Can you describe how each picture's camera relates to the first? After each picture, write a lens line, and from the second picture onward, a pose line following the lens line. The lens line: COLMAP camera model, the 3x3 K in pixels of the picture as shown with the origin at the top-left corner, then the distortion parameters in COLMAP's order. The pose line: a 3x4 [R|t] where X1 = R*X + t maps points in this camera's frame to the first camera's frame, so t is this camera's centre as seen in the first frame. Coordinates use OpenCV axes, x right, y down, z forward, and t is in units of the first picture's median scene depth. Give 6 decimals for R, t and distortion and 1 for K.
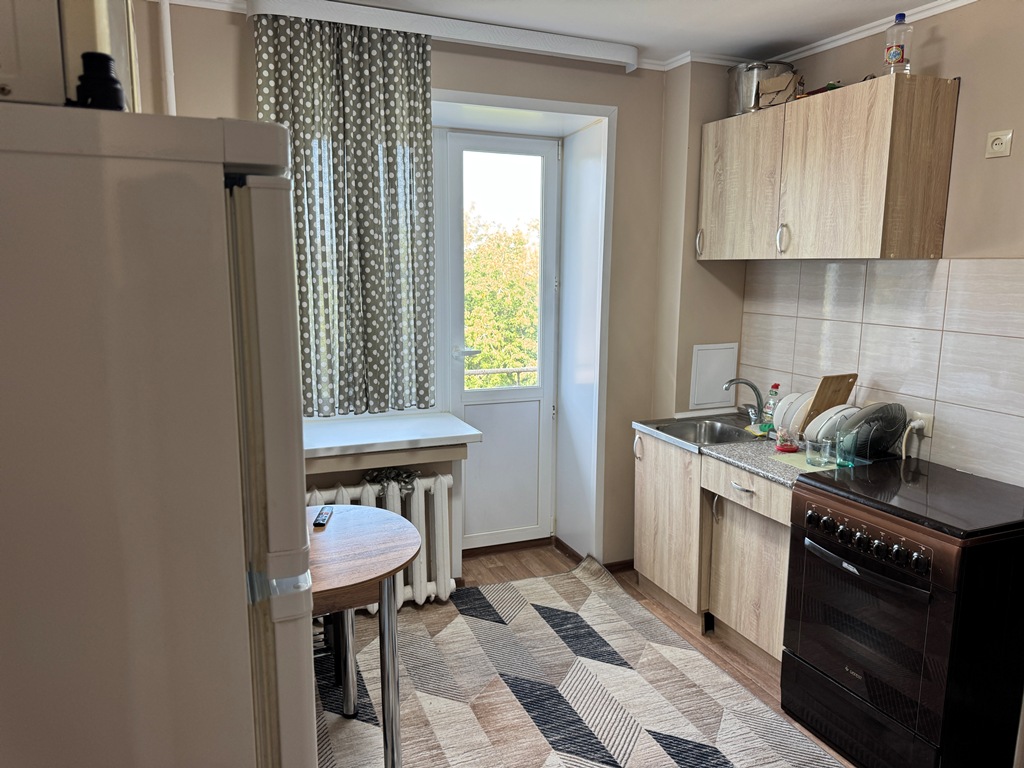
lens RADIAL K [[720.9, 0, 510.0], [0, 720.9, 384.3], [0, 0, 1]] dist [0.061546, -0.086195]
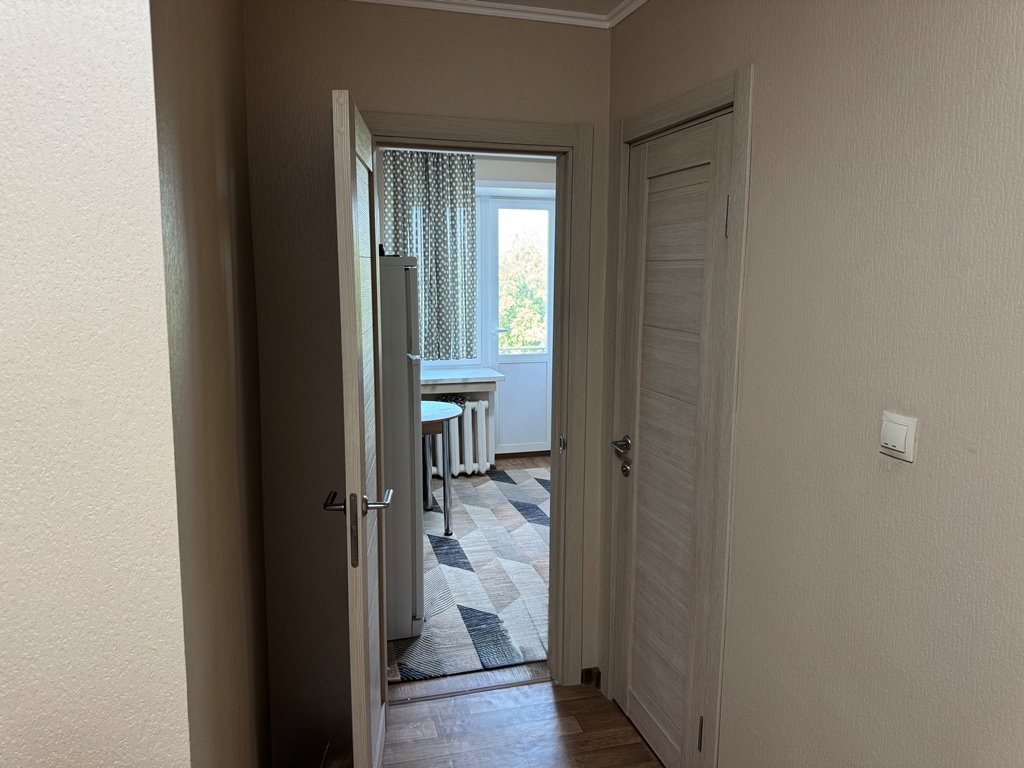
lens RADIAL K [[724.9, 0, 510.5], [0, 724.9, 386.2], [0, 0, 1]] dist [0.077027, -0.097547]
pose [[0.994315, 0.010872, -0.105924, 0.180759], [-0.011220, 0.999933, -0.002694, 0.111102], [0.105888, 0.003868, 0.994371, -0.823417]]
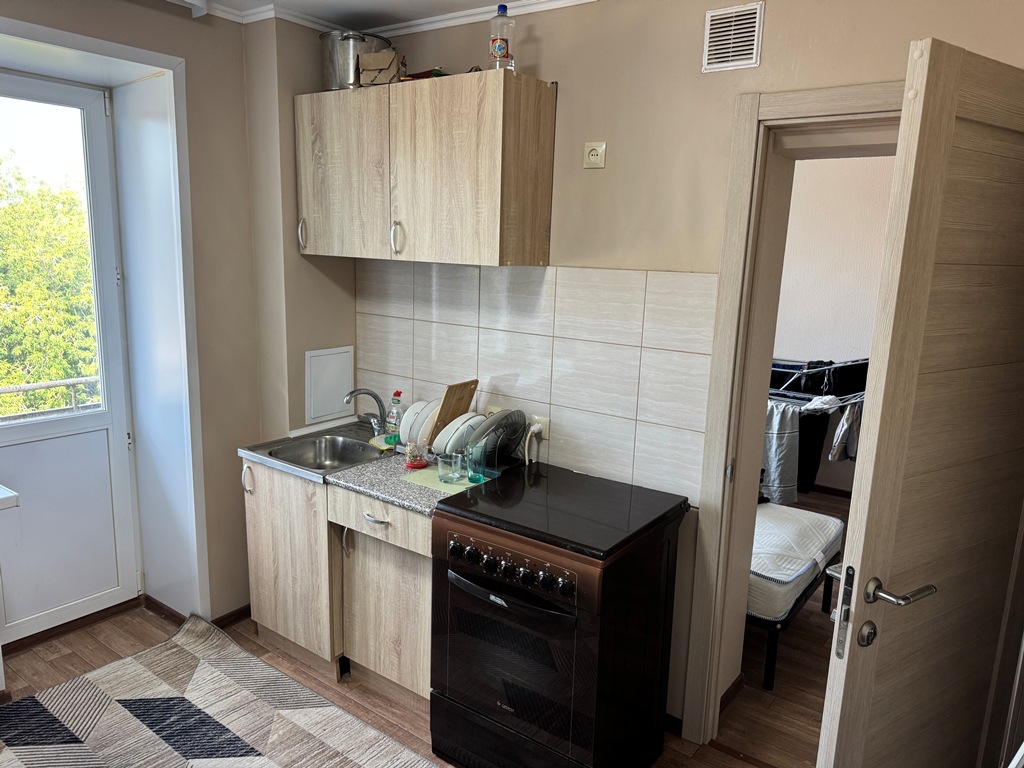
lens RADIAL K [[724.9, 0, 510.5], [0, 724.9, 386.2], [0, 0, 1]] dist [0.077027, -0.097547]
pose [[0.855731, -0.078017, 0.511505, 0.015620], [0.058357, 0.996812, 0.054410, -0.056635], [-0.514119, -0.016711, 0.857556, 0.142876]]
